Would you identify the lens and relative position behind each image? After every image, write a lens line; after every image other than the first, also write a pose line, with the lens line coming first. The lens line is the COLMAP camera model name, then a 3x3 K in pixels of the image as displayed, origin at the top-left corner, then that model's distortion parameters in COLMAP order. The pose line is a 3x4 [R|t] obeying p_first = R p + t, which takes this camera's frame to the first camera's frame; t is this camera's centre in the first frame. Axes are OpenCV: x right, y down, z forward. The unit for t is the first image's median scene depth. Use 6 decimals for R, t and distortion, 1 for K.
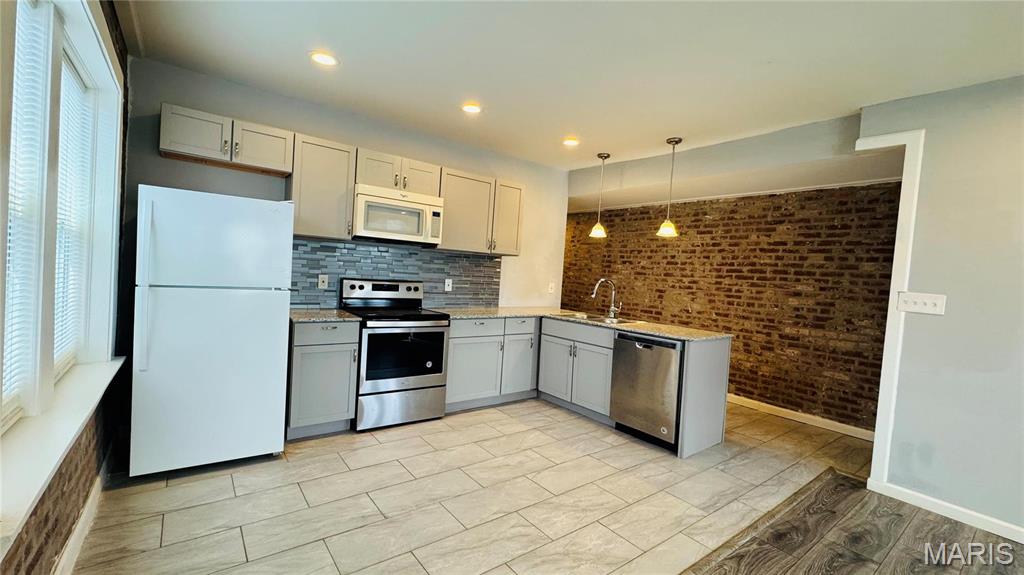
lens RADIAL K [[422.8, 0, 512.0], [0, 422.8, 287.5], [0, 0, 1]] dist [-0.001793, -0.000520]
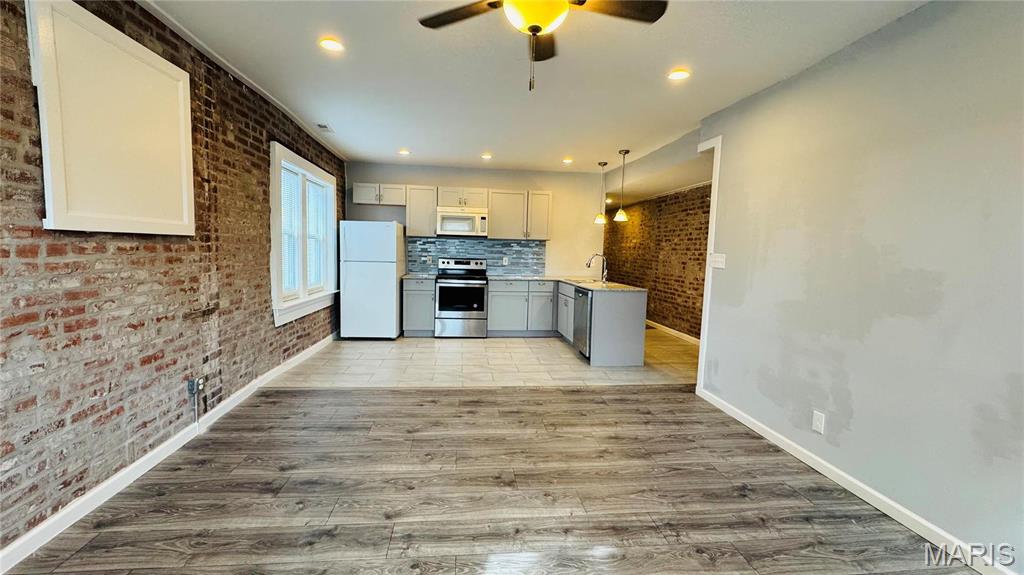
lens RADIAL K [[422.8, 0, 512.0], [0, 422.8, 287.5], [0, 0, 1]] dist [-0.001793, -0.000520]
pose [[0.859029, 0.006070, -0.511891, 0.791339], [0.009329, 0.999578, 0.027508, 0.057729], [0.511842, -0.028406, 0.858610, -0.400798]]
